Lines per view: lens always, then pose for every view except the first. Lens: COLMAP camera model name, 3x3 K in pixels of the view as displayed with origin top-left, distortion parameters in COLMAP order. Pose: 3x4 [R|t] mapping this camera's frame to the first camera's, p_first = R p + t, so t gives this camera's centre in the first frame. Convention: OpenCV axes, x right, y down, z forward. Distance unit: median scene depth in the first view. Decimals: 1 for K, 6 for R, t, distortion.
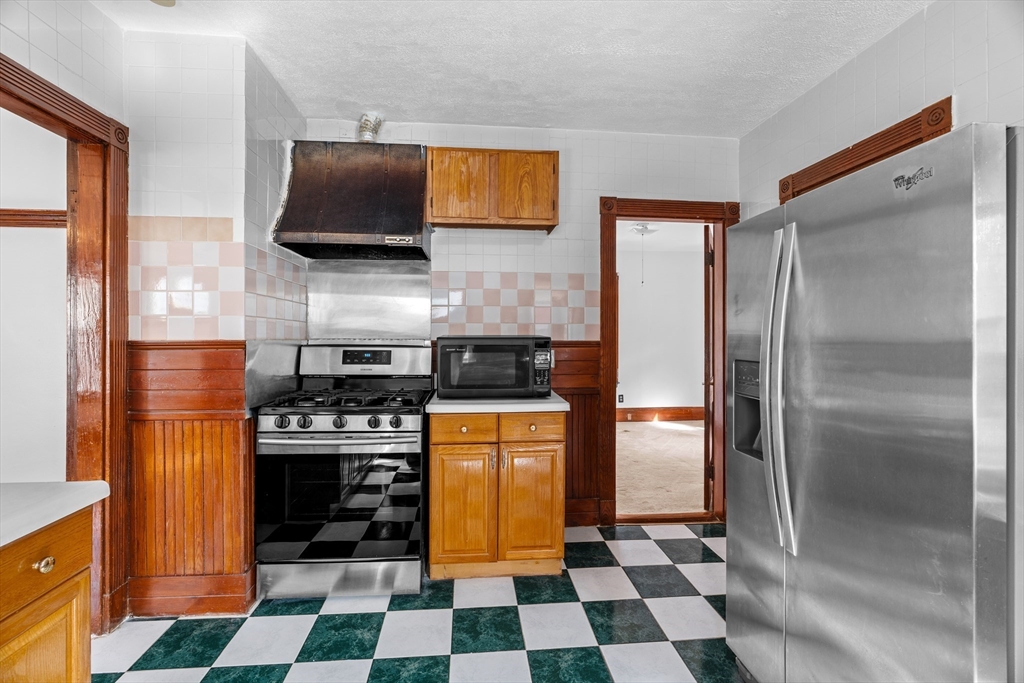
lens RADIAL K [[456.2, 0, 503.4], [0, 456.2, 337.2], [0, 0, 1]] dist [-0.012026, 0.005686]
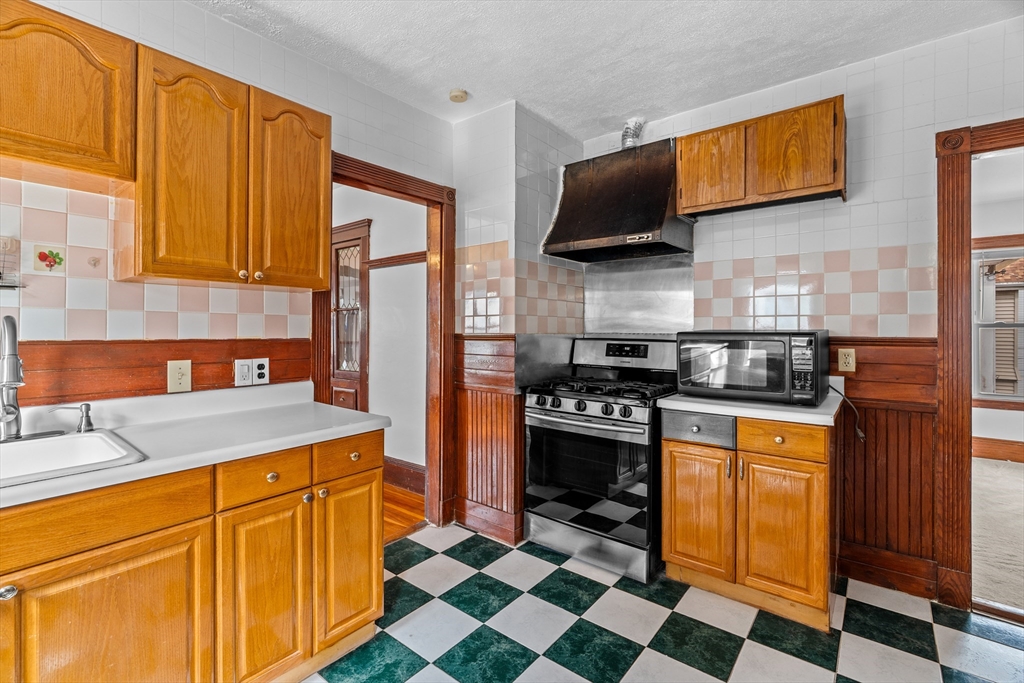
lens RADIAL K [[456.2, 0, 500.5], [0, 456.2, 328.8], [0, 0, 1]] dist [-0.012026, 0.005686]
pose [[0.717679, -0.002081, -0.696371, 0.266117], [-0.002912, 0.999978, -0.005990, 0.000522], [0.696368, 0.006327, 0.717657, 0.036212]]
